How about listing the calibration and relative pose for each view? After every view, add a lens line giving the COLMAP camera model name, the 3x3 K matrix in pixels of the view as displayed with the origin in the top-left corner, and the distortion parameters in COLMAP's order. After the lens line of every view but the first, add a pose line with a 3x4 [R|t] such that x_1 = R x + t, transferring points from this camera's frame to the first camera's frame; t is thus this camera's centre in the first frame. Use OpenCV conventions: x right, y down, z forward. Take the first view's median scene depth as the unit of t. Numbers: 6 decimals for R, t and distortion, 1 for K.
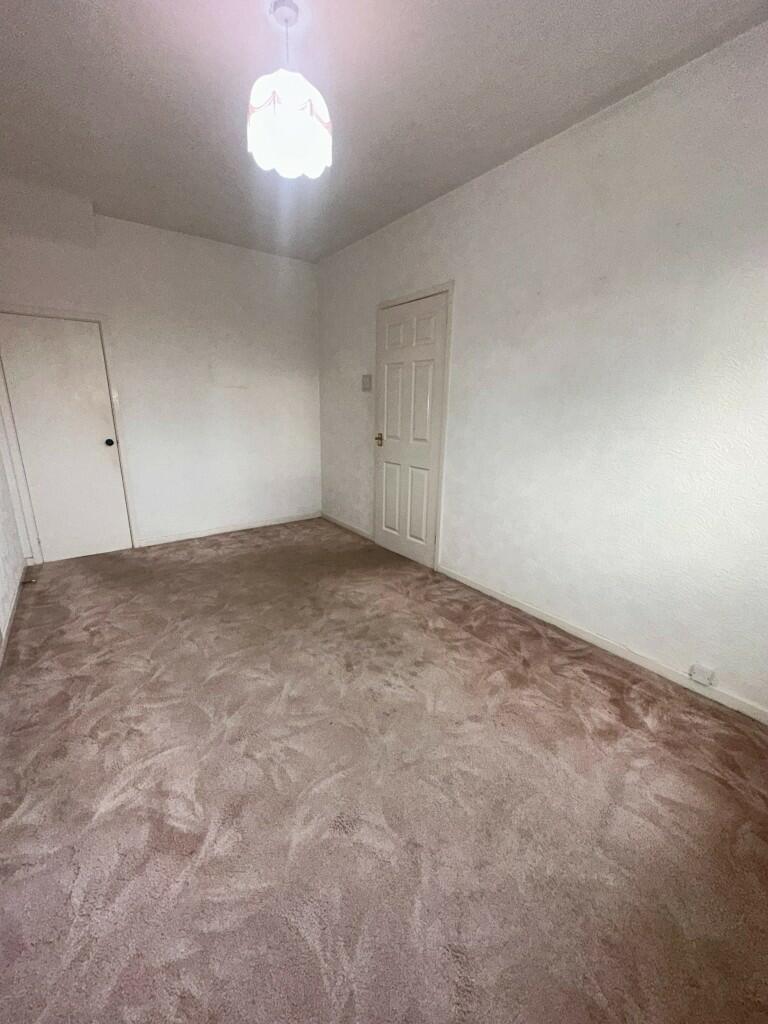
lens RADIAL K [[406.6, 0, 384.9], [0, 406.6, 513.3], [0, 0, 1]] dist [-0.001021, 0.000553]
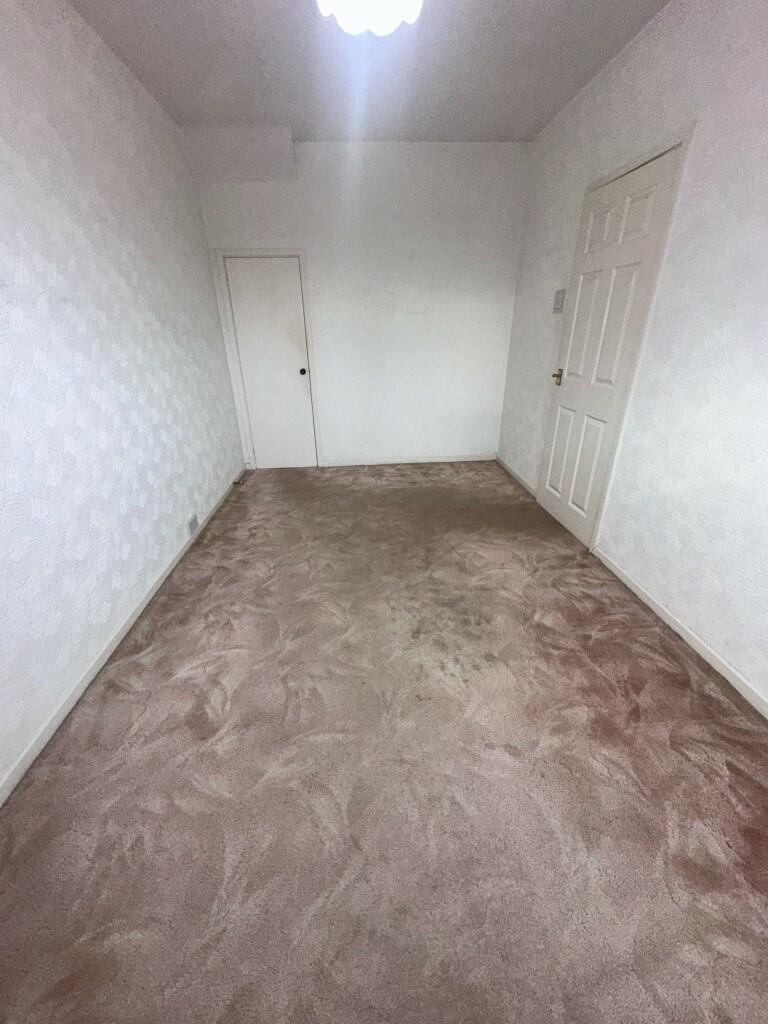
lens RADIAL K [[406.6, 0, 384.9], [0, 406.6, 513.3], [0, 0, 1]] dist [-0.001021, 0.000553]
pose [[0.840486, 0.203177, -0.502297, 0.239131], [-0.111855, 0.972126, 0.206056, -0.071645], [0.530162, -0.117003, 0.839785, 0.176693]]
